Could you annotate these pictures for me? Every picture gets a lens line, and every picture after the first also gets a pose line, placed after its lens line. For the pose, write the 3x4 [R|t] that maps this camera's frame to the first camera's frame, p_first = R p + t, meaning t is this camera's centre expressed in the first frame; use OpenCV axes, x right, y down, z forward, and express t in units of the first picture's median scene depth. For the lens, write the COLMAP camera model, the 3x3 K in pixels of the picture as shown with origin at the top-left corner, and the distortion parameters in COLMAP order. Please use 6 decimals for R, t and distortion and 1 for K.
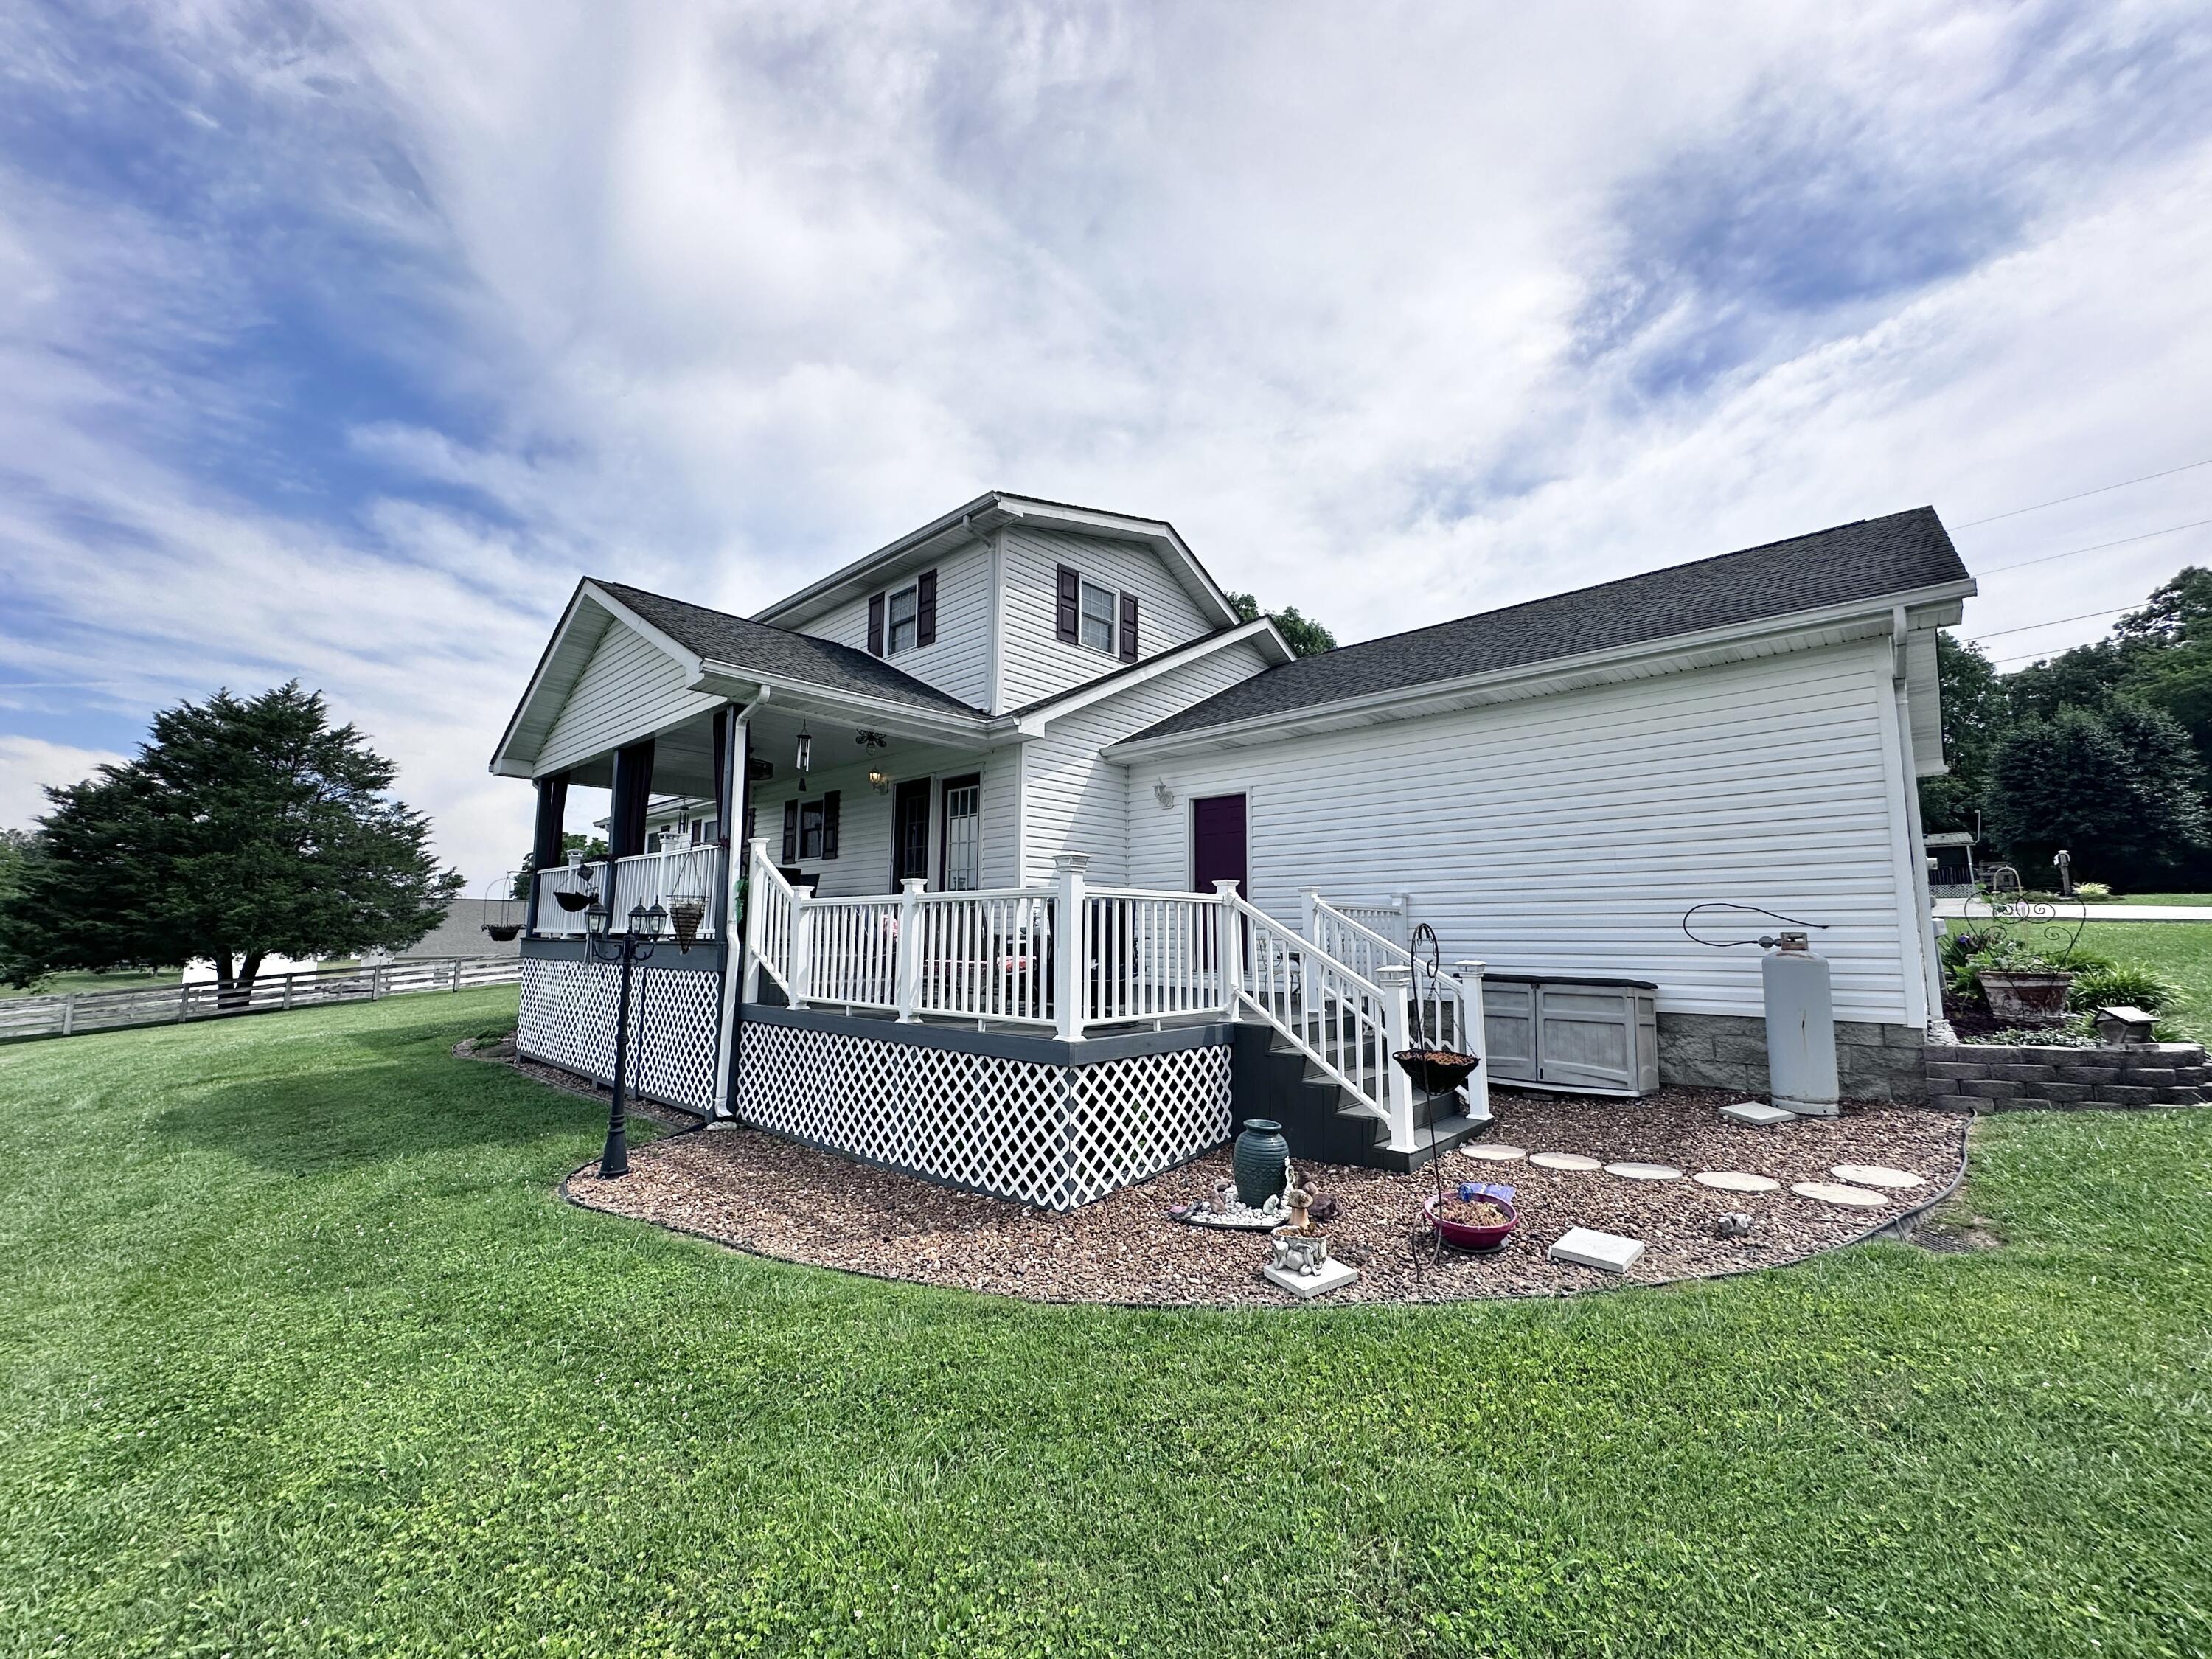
lens RADIAL K [[882.9, 0, 1107.8], [0, 882.9, 828.2], [0, 0, 1]] dist [0.000751, -0.000254]
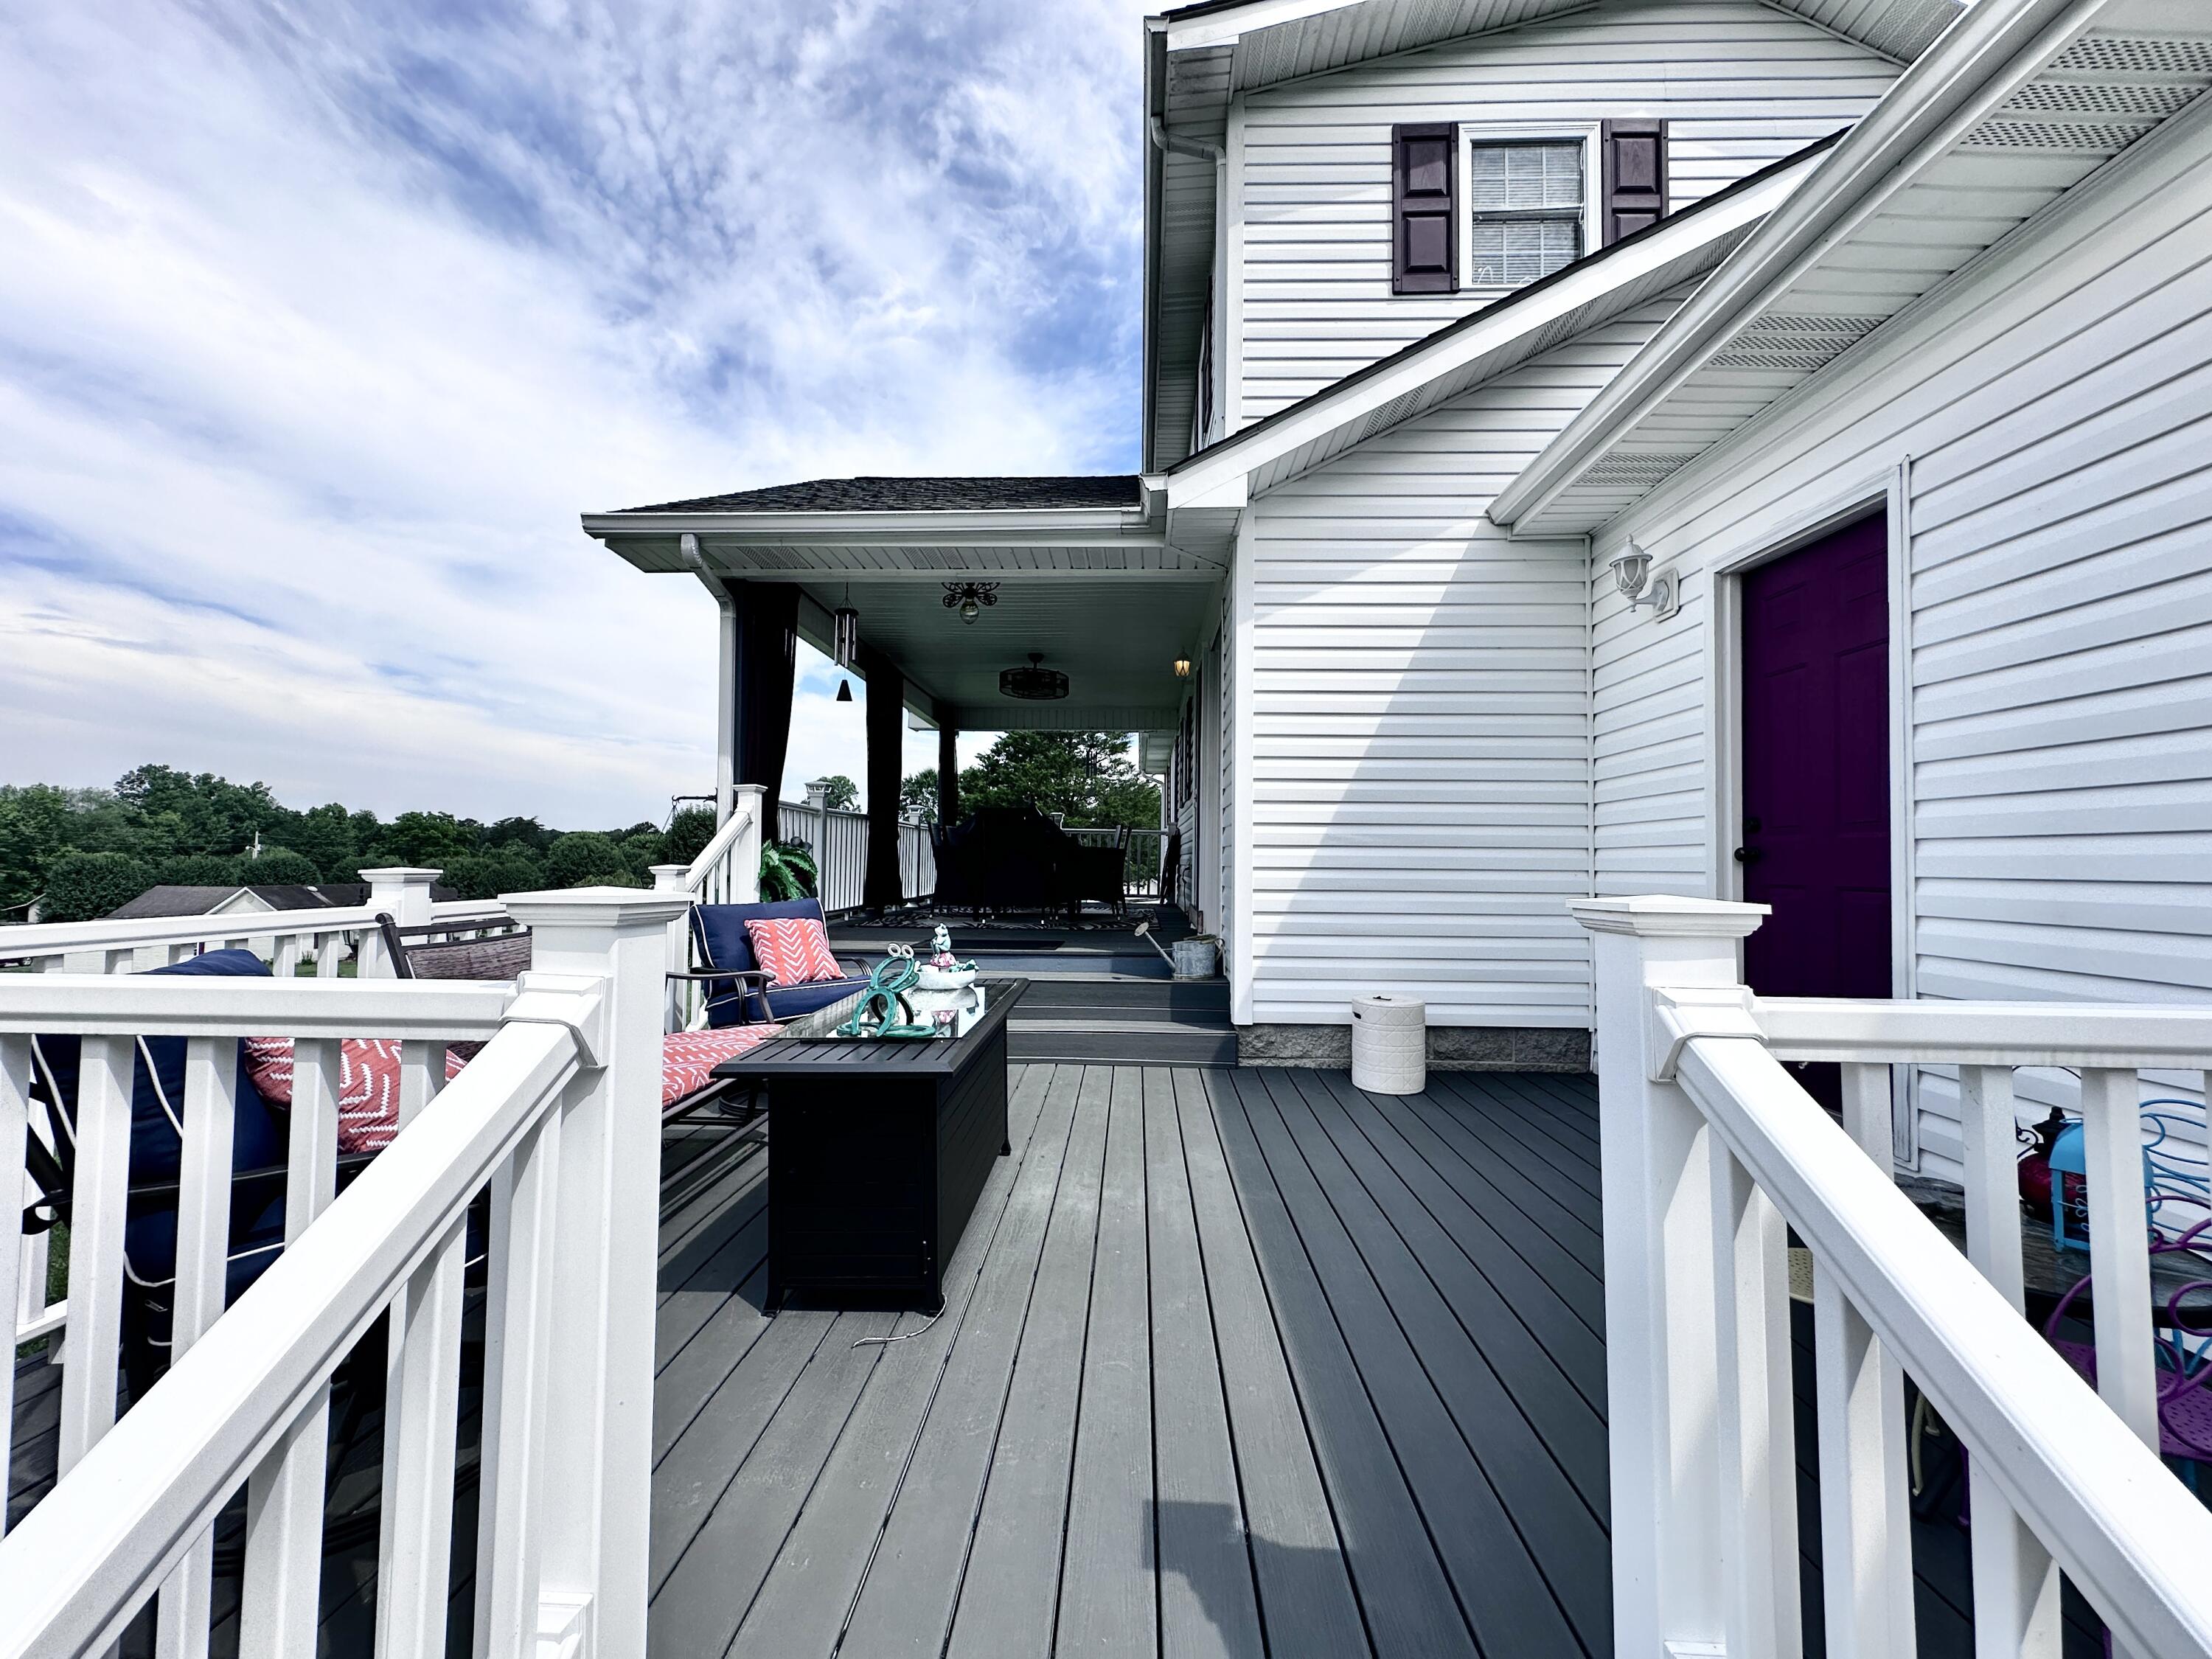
lens RADIAL K [[882.9, 0, 1109.9], [0, 882.9, 822.0], [0, 0, 1]] dist [0.000751, -0.000254]
pose [[0.656363, -0.028691, -0.753900, 0.174237], [0.081181, 0.996161, 0.032768, 0.026151], [0.750065, -0.082710, 0.656172, 0.557237]]
